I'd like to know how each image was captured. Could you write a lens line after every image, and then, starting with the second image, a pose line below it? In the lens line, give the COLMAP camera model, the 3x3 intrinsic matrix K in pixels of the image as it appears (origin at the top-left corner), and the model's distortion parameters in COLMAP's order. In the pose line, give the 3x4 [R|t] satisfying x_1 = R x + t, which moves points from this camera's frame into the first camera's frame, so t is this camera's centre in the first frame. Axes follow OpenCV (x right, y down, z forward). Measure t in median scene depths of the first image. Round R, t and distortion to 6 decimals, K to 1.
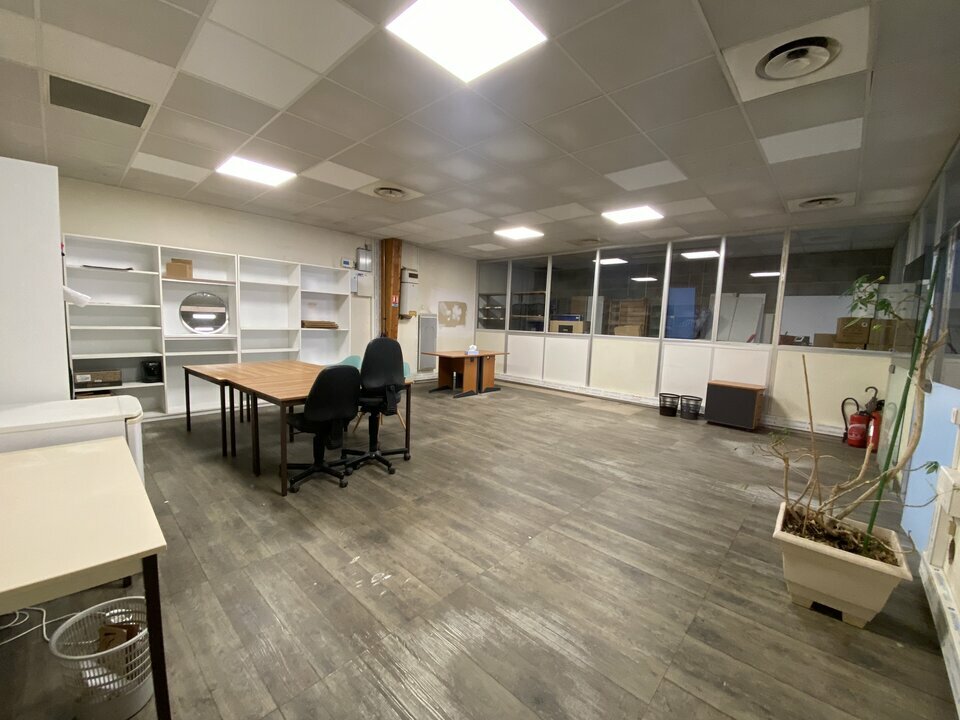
lens RADIAL K [[387.4, 0, 477.1], [0, 387.4, 359.0], [0, 0, 1]] dist [0.010564, -0.002485]
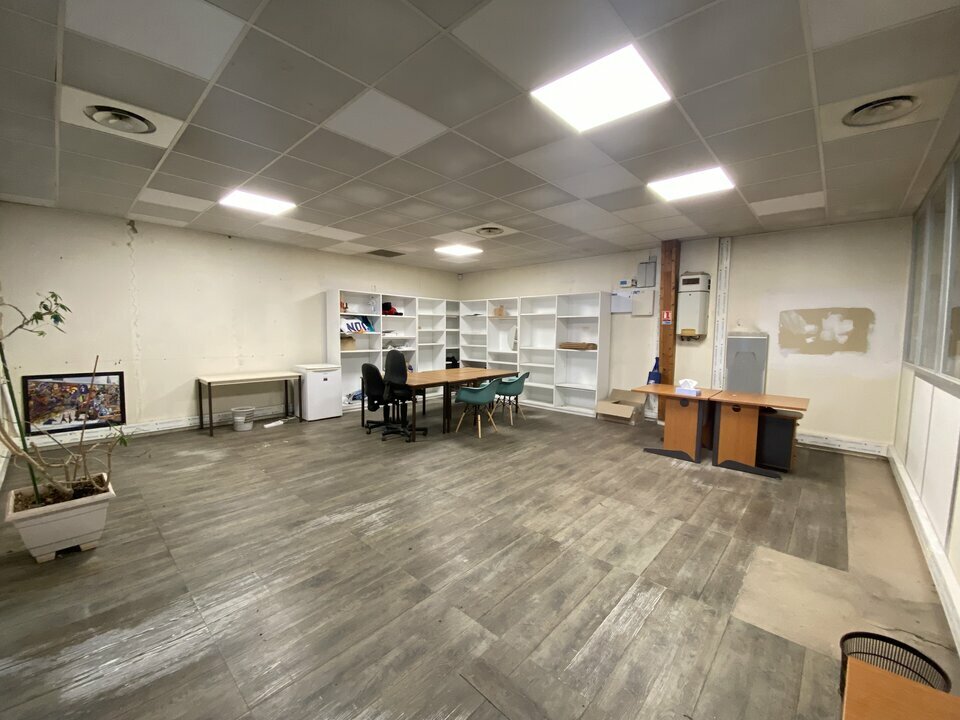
lens RADIAL K [[387.4, 0, 476.9], [0, 387.4, 361.5], [0, 0, 1]] dist [0.010564, -0.002485]
pose [[-0.000104, 0.042653, -0.999090, 0.889364], [-0.110019, 0.993024, 0.042406, -0.078317], [0.993930, 0.109923, 0.004589, 0.938345]]
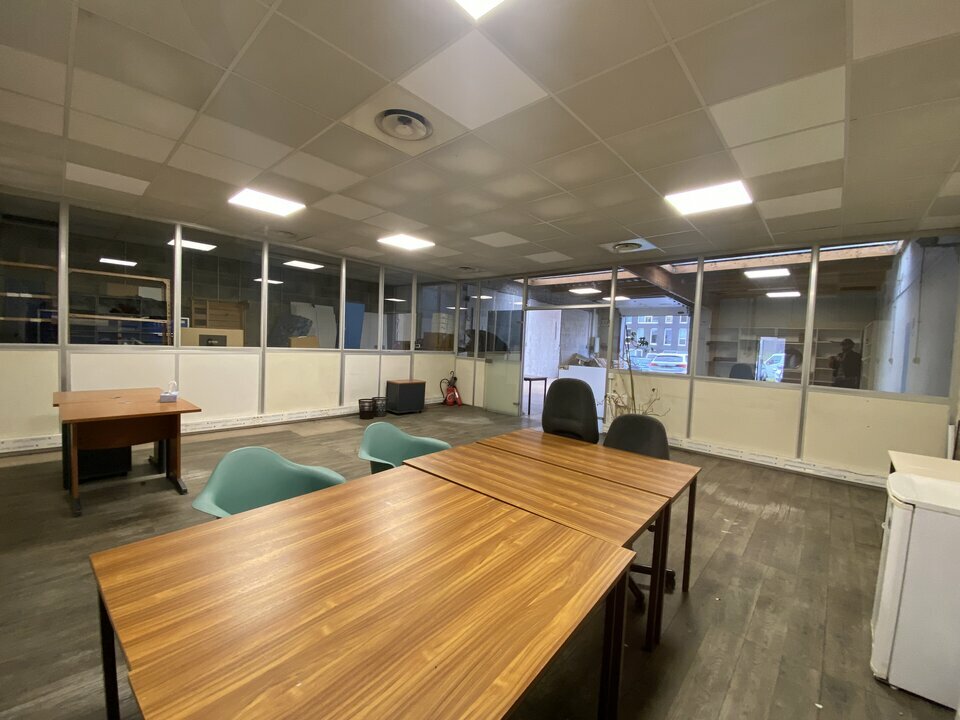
lens RADIAL K [[387.4, 0, 479.1], [0, 387.4, 360.5], [0, 0, 1]] dist [0.010564, -0.002485]
pose [[-0.007256, -0.087504, 0.996138, -0.764709], [0.051332, 0.994818, 0.087762, -0.128343], [-0.998655, 0.051771, -0.002726, 0.856757]]
